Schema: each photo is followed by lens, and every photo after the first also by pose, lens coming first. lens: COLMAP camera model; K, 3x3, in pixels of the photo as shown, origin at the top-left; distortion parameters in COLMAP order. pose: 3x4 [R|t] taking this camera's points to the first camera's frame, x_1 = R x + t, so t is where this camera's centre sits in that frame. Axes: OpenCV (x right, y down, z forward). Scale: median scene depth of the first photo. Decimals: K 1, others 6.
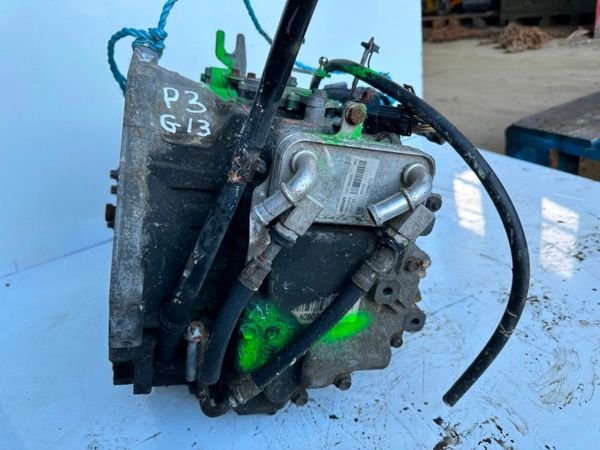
lens RADIAL K [[448.0, 0, 298.5], [0, 448.0, 223.0], [0, 0, 1]] dist [-0.041096, 0.017100]
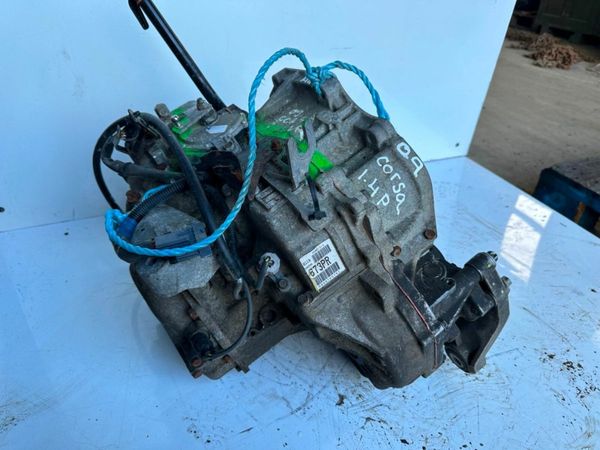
lens RADIAL K [[448.0, 0, 298.1], [0, 448.0, 227.4], [0, 0, 1]] dist [-0.041096, 0.017100]
pose [[0.975677, 0.201519, 0.086281, -0.343835], [-0.211123, 0.969765, 0.122402, -0.171150], [-0.059006, -0.137640, 0.988723, -0.068689]]
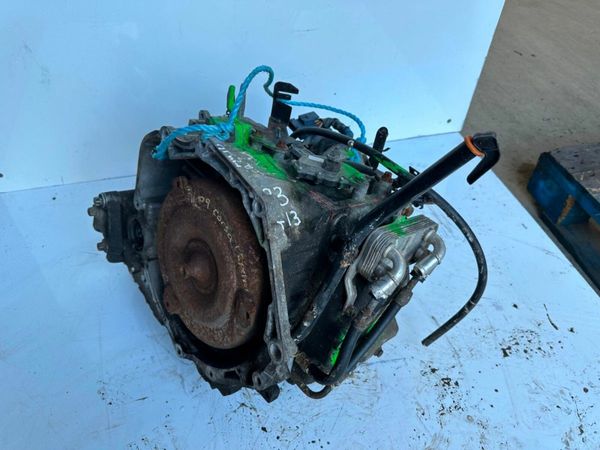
lens RADIAL K [[448.0, 0, 302.6], [0, 448.0, 226.3], [0, 0, 1]] dist [-0.041096, 0.017100]
pose [[0.961627, 0.273278, -0.024340, 0.044180], [-0.249209, 0.907135, 0.339118, -0.542749], [0.114753, -0.320039, 0.940429, -0.092389]]
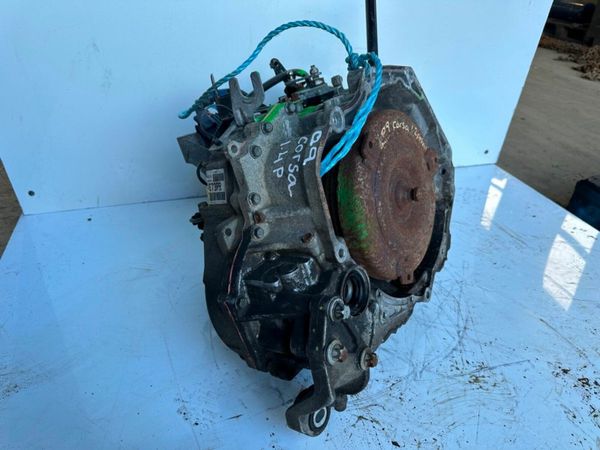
lens RADIAL K [[448.0, 0, 291.3], [0, 448.0, 225.3], [0, 0, 1]] dist [-0.041096, 0.017100]
pose [[0.967038, 0.254284, -0.013318, -0.255060], [-0.251001, 0.960743, 0.118200, -0.144071], [0.042852, -0.110961, 0.992901, -0.073179]]
